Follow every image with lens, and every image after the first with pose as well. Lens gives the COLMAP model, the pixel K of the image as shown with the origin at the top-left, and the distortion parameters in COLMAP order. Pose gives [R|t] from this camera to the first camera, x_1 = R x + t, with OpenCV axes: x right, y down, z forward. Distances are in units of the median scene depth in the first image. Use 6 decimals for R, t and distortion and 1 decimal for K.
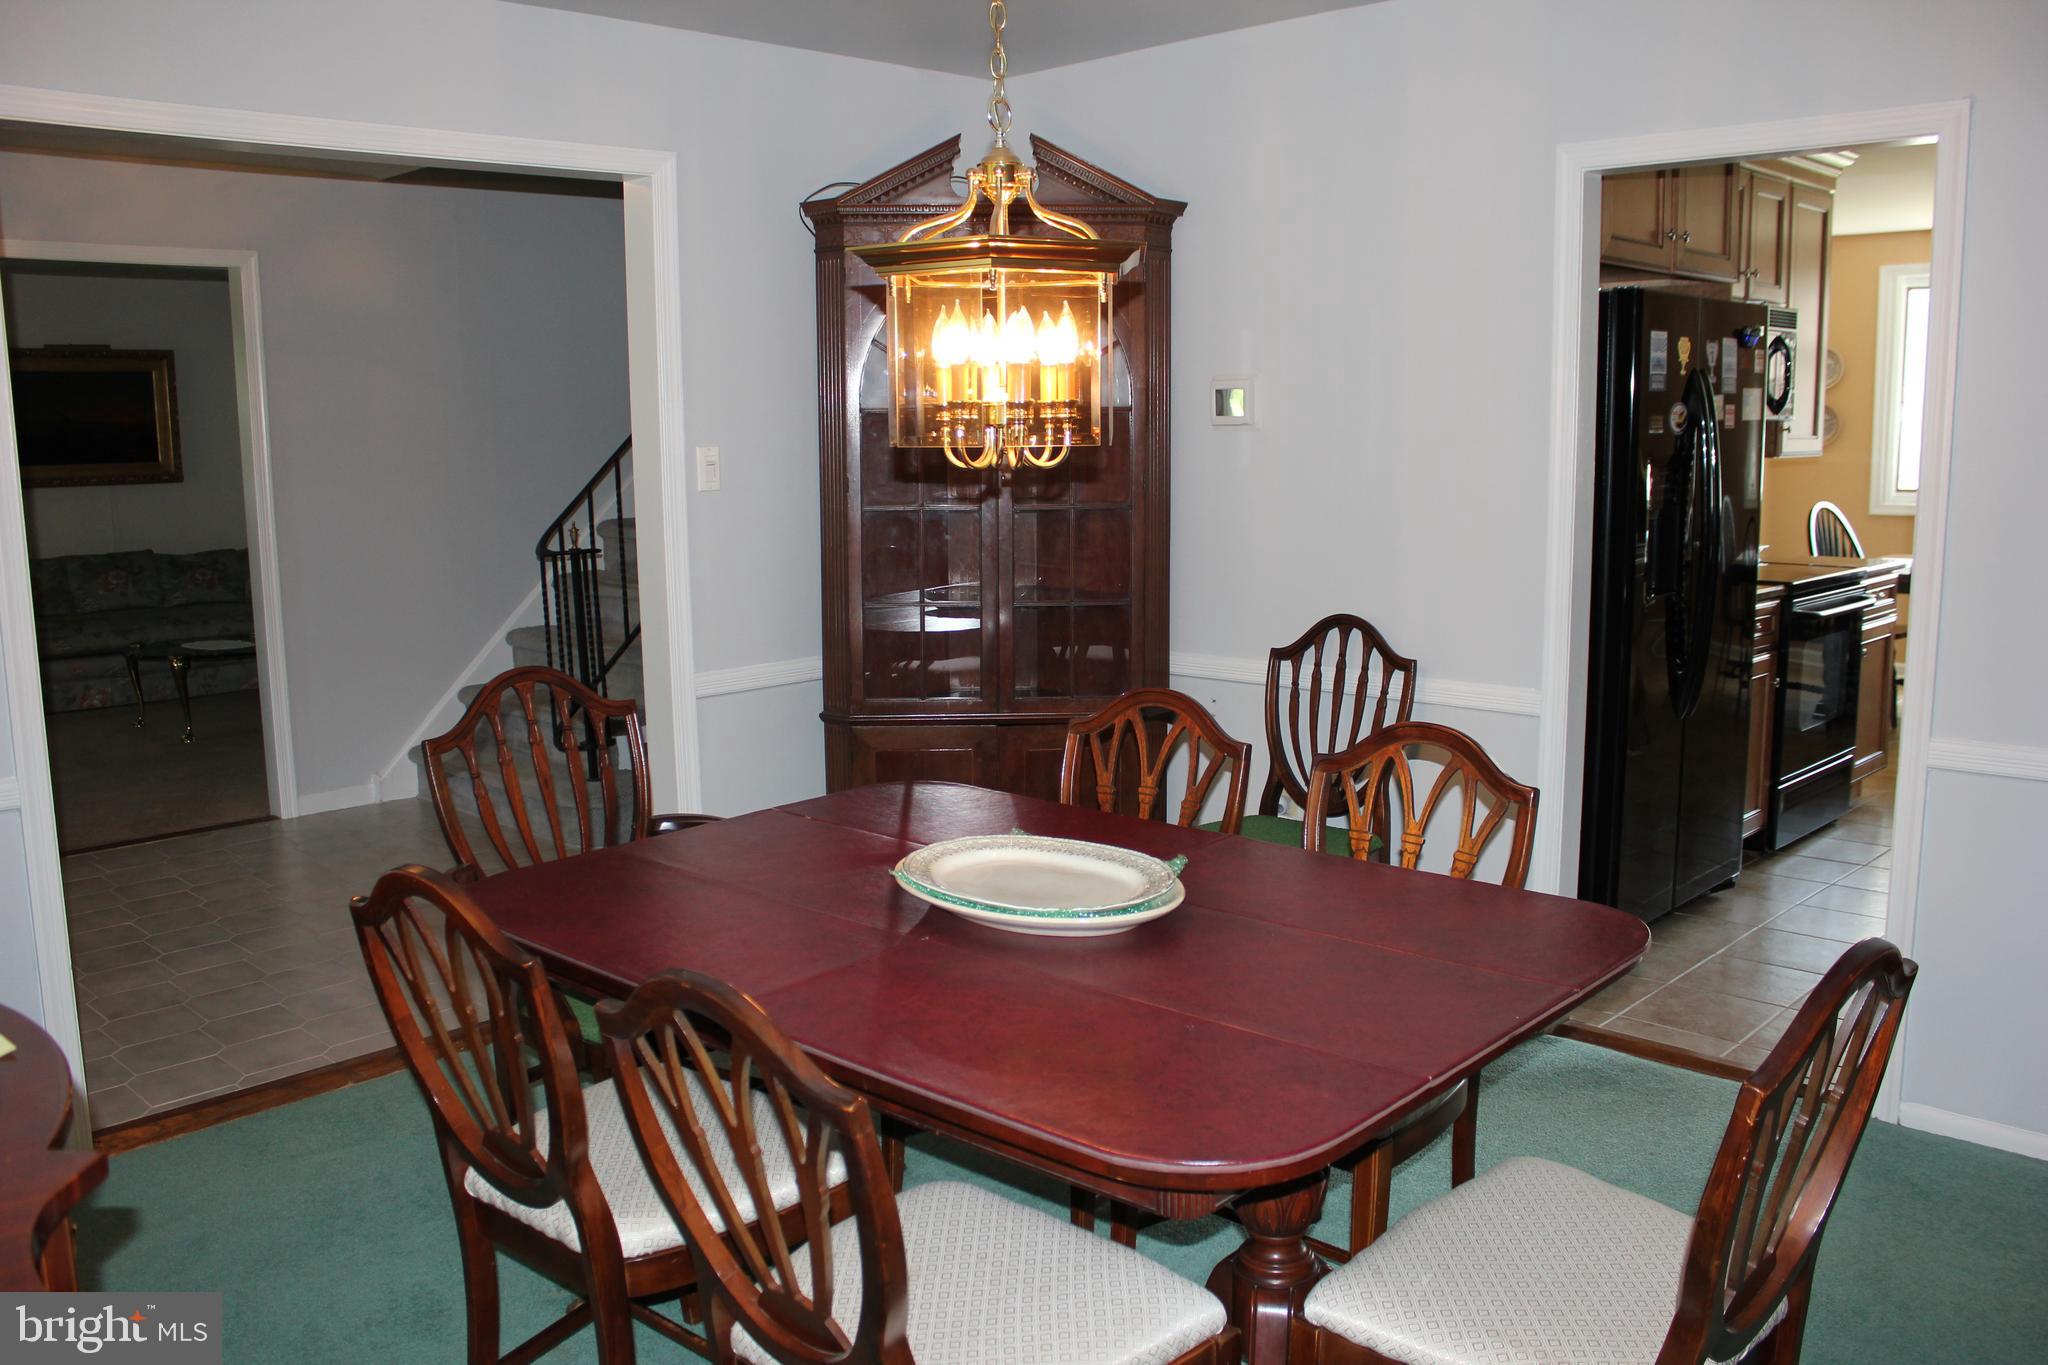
lens RADIAL K [[1741.3, 0, 1024.0], [0, 1741.3, 682.5], [0, 0, 1]] dist [-0.049706, -0.000642]
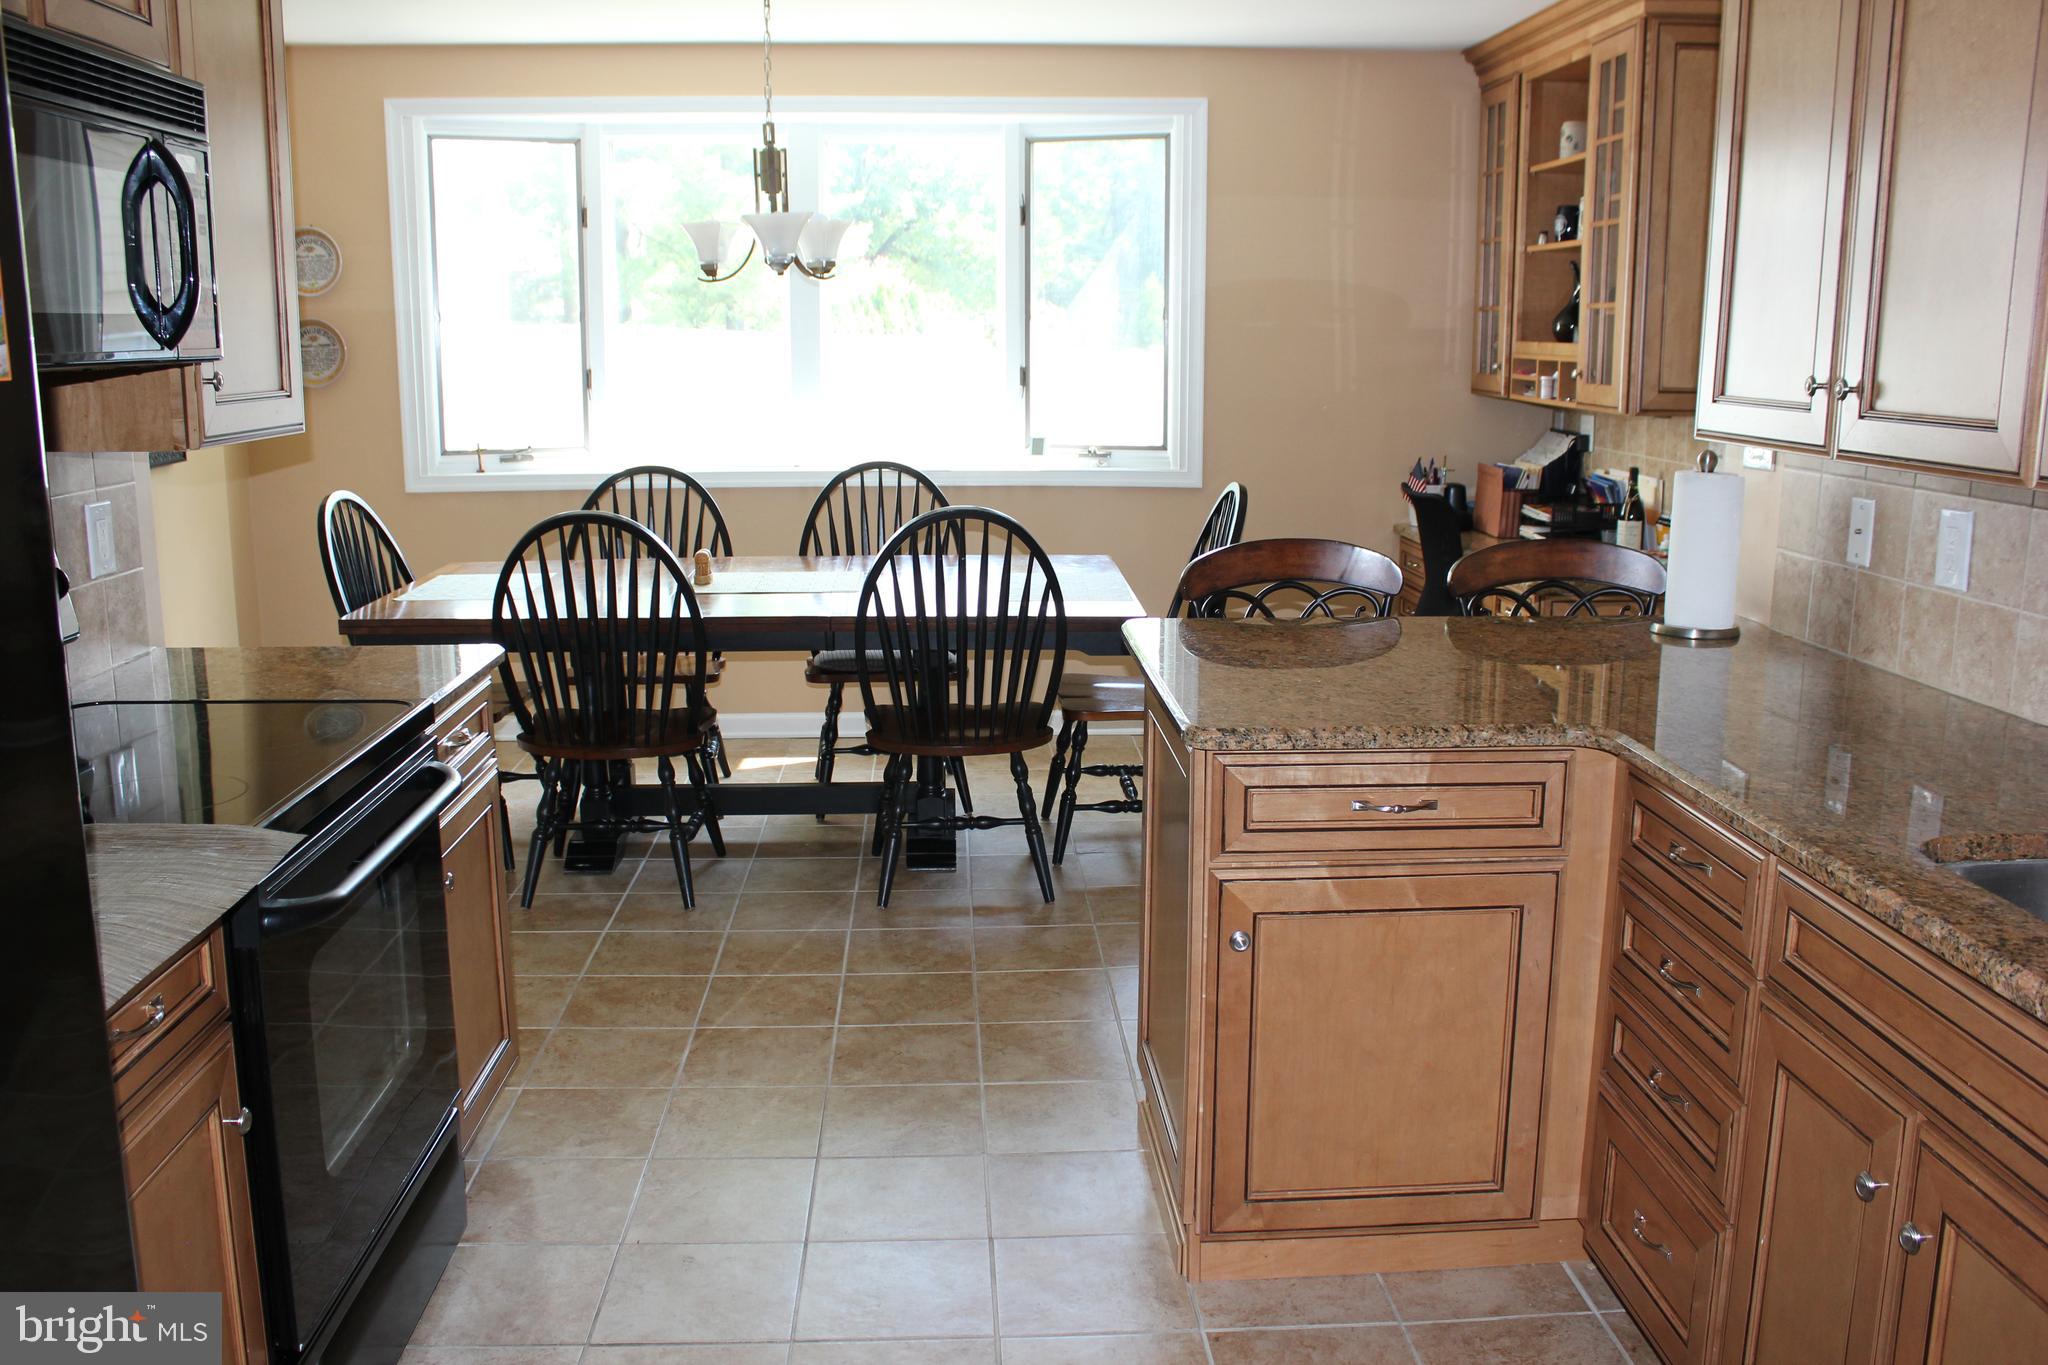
lens RADIAL K [[1741.3, 0, 1024.0], [0, 1741.3, 682.5], [0, 0, 1]] dist [-0.049706, -0.000642]
pose [[0.695885, -0.123693, 0.707421, 0.276056], [0.093965, 0.992270, 0.081066, -0.089653], [-0.711979, 0.010060, 0.702128, 0.567675]]
